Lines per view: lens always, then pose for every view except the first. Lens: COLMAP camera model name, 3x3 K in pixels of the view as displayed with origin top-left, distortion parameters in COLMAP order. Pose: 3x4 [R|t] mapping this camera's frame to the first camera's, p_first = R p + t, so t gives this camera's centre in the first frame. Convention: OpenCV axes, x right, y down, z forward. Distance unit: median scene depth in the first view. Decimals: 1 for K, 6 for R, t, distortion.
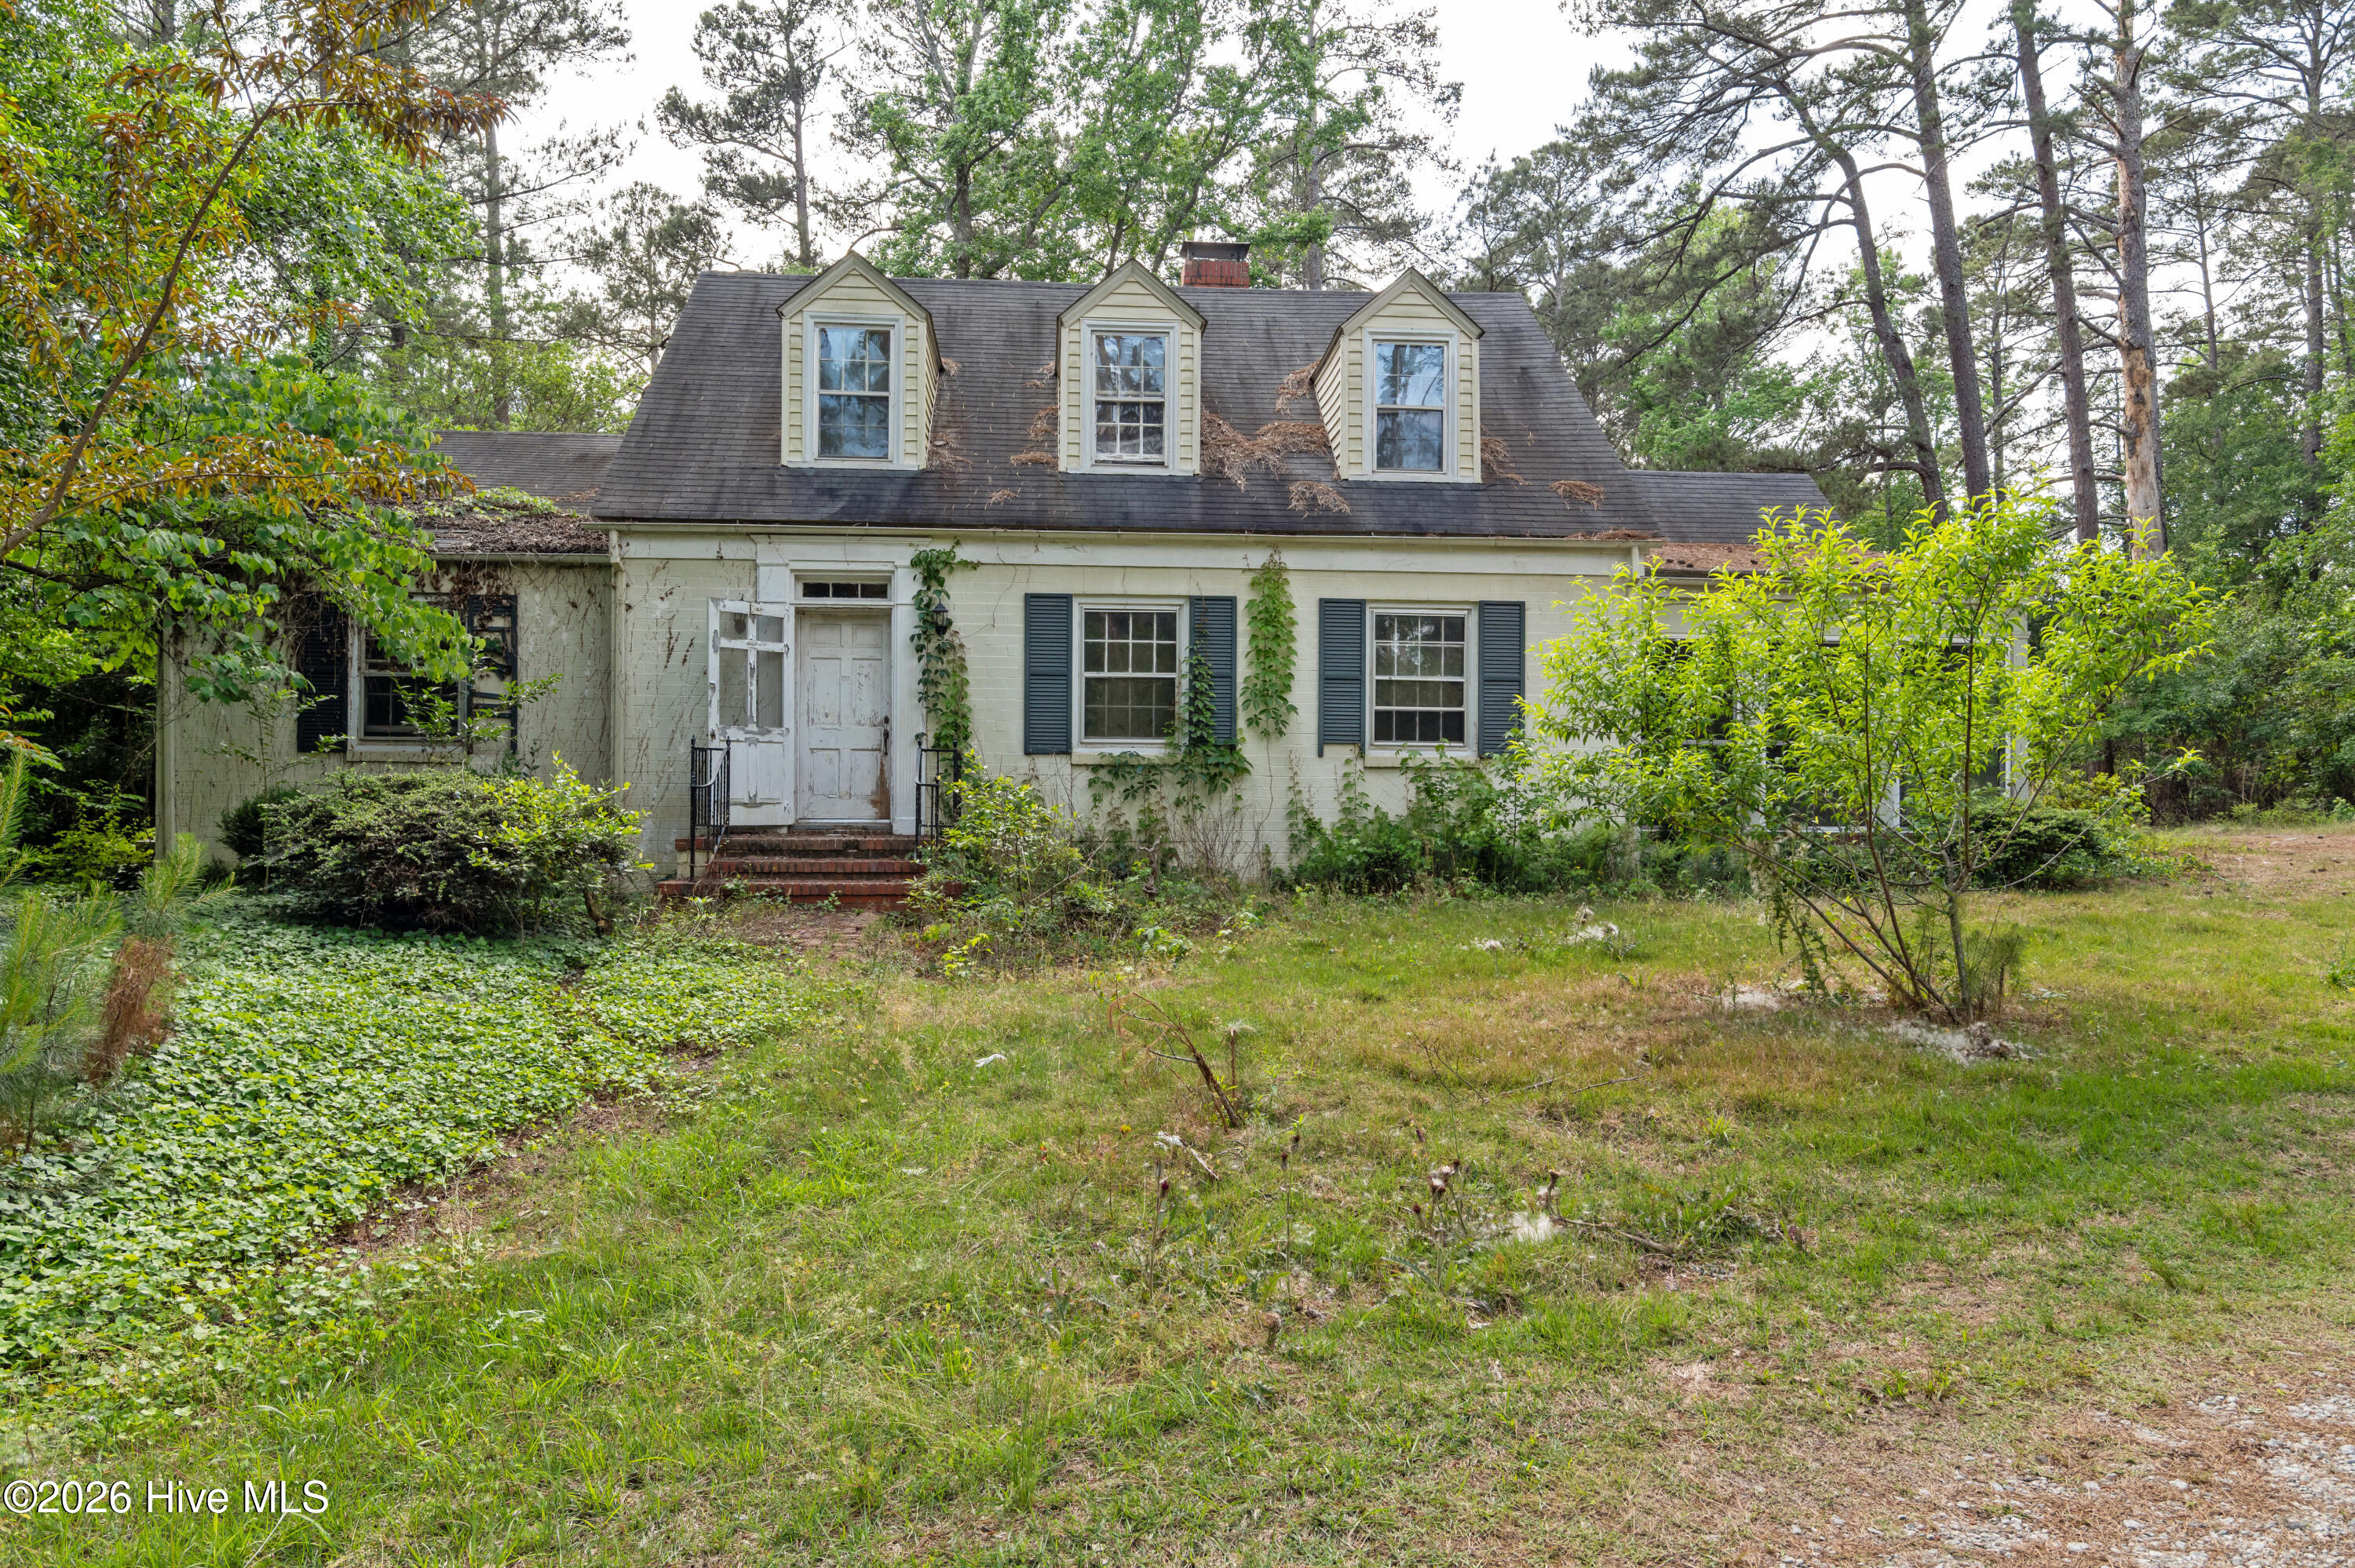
lens RADIAL K [[1594.0, 0, 1179.8], [0, 1594.0, 792.7], [0, 0, 1]] dist [0.002388, 0.001365]
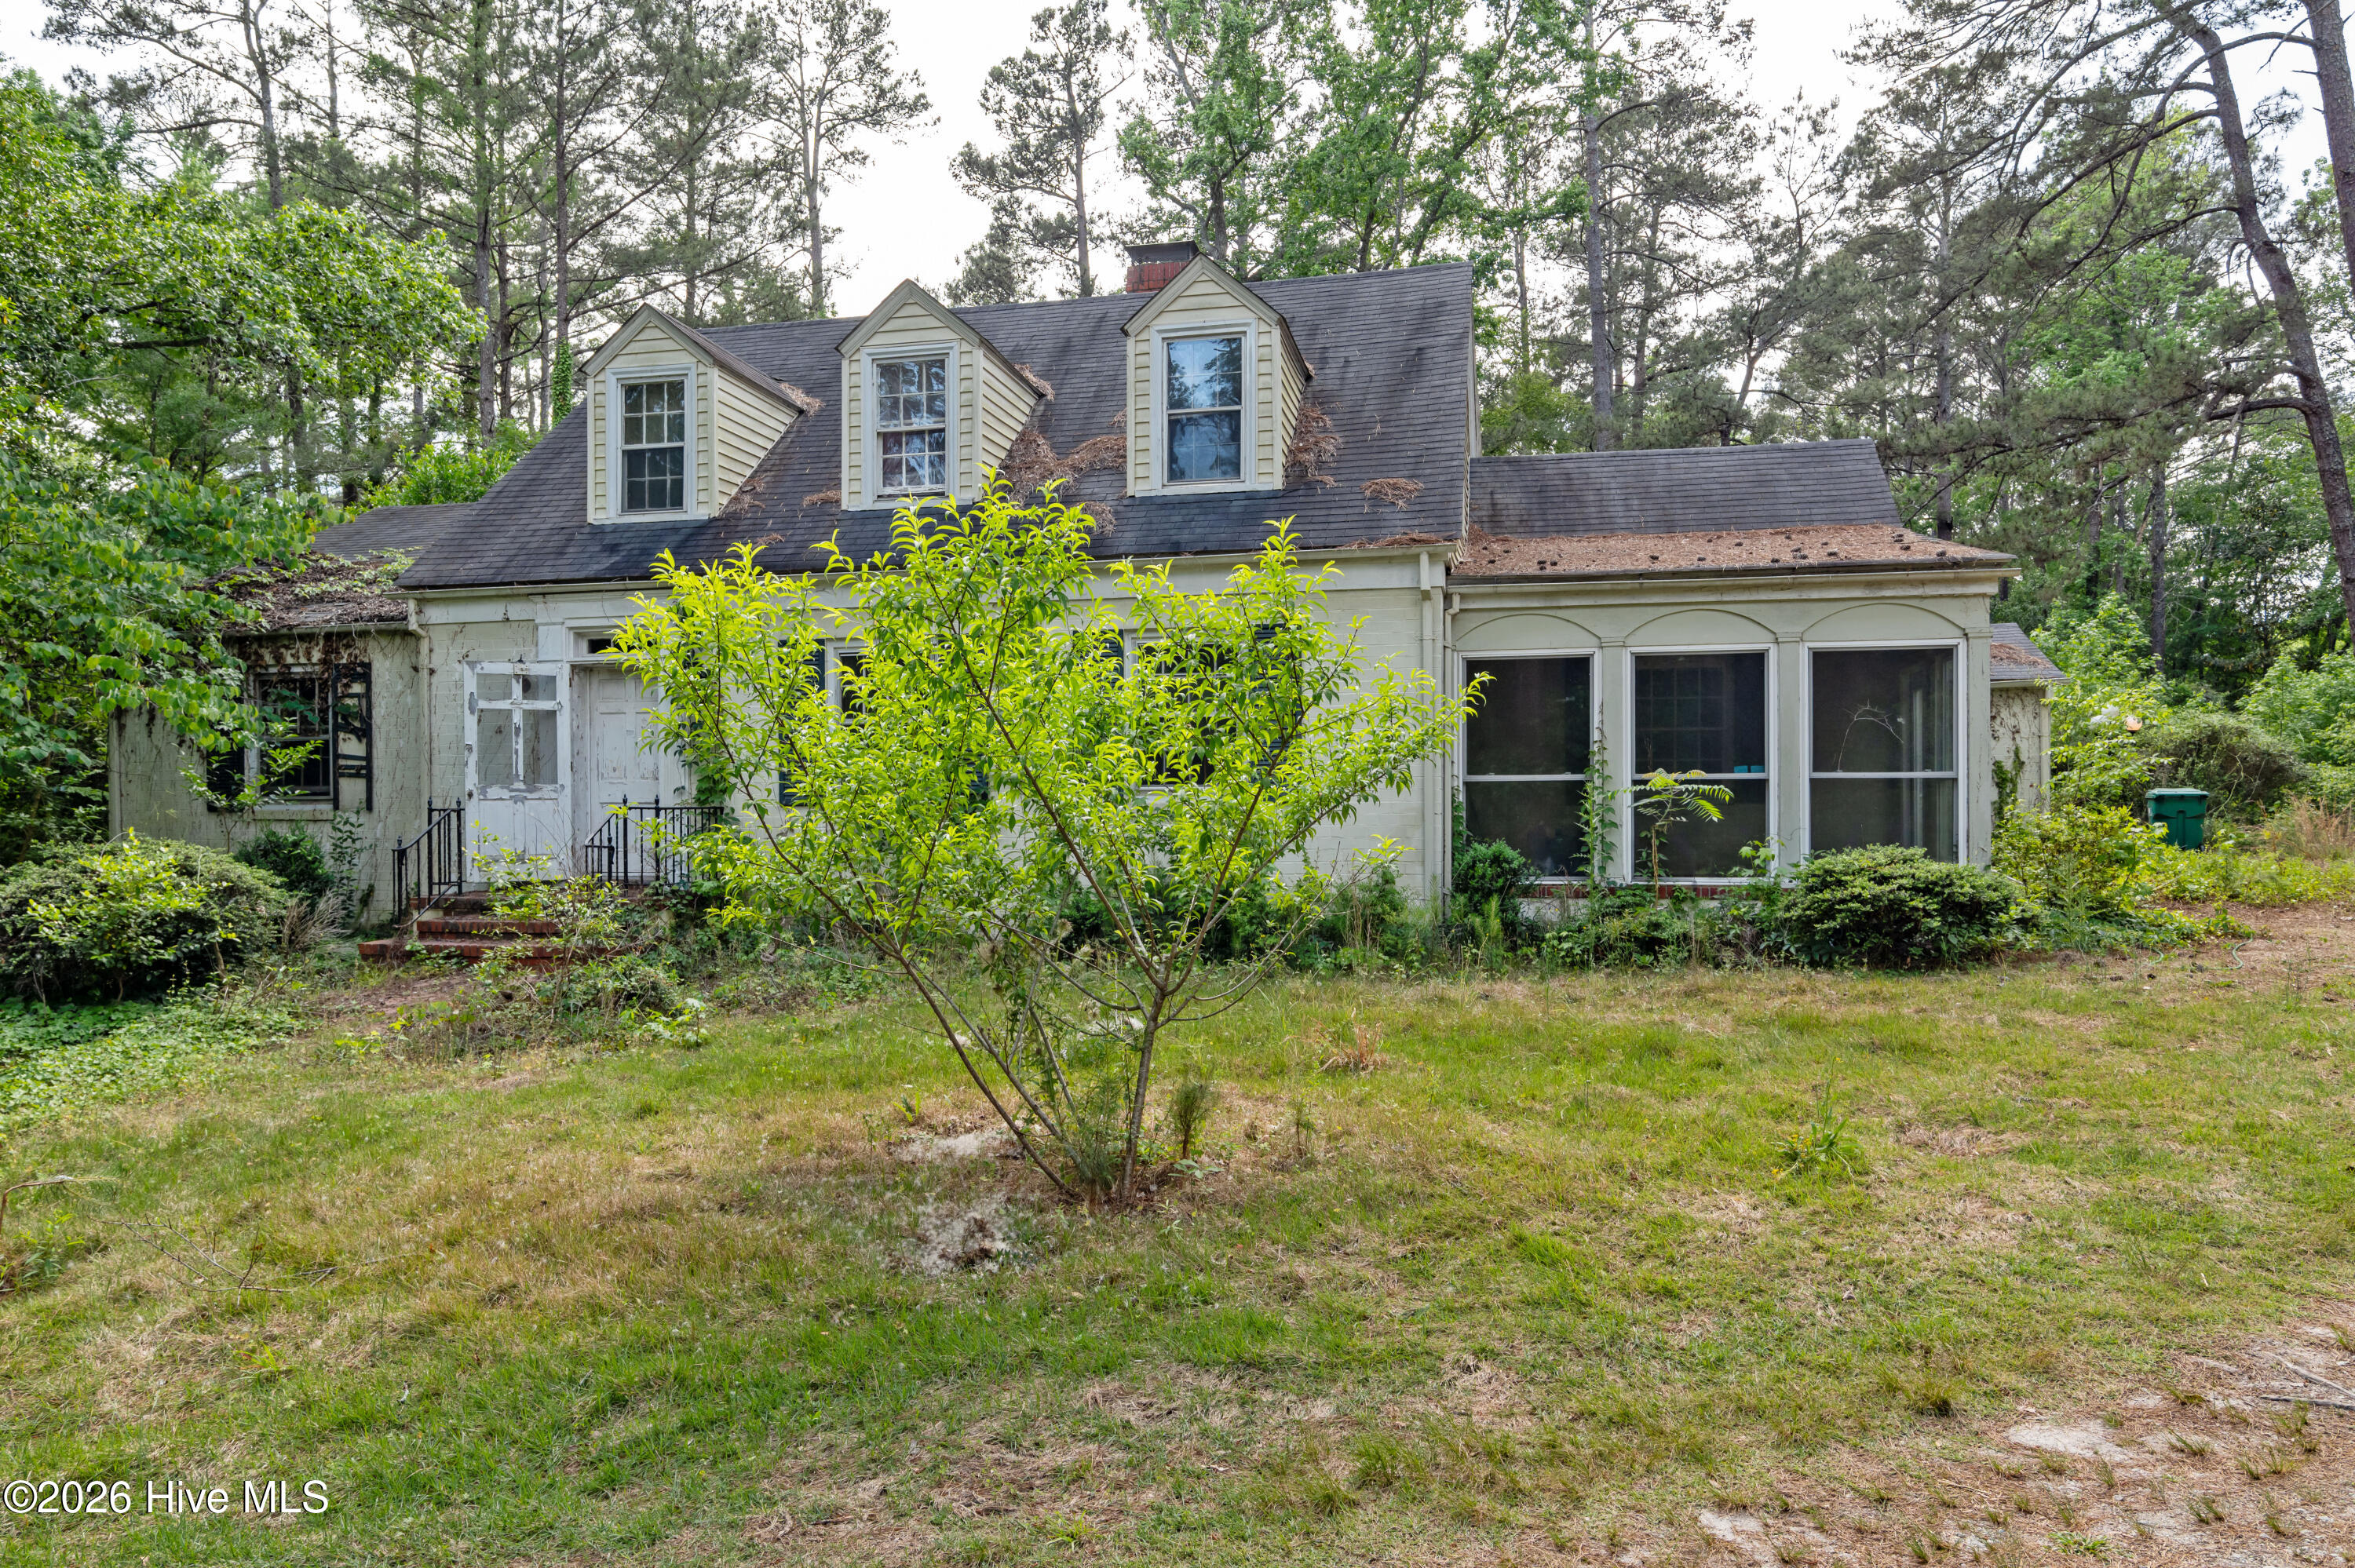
lens RADIAL K [[1570.8, 0, 1184.5], [0, 1570.8, 818.9], [0, 0, 1]] dist [-0.000049, -0.000760]
pose [[0.953856, -0.009867, -0.300103, 0.413379], [0.013897, 0.999840, 0.011298, -0.023620], [0.299943, -0.014948, 0.953840, 0.160306]]
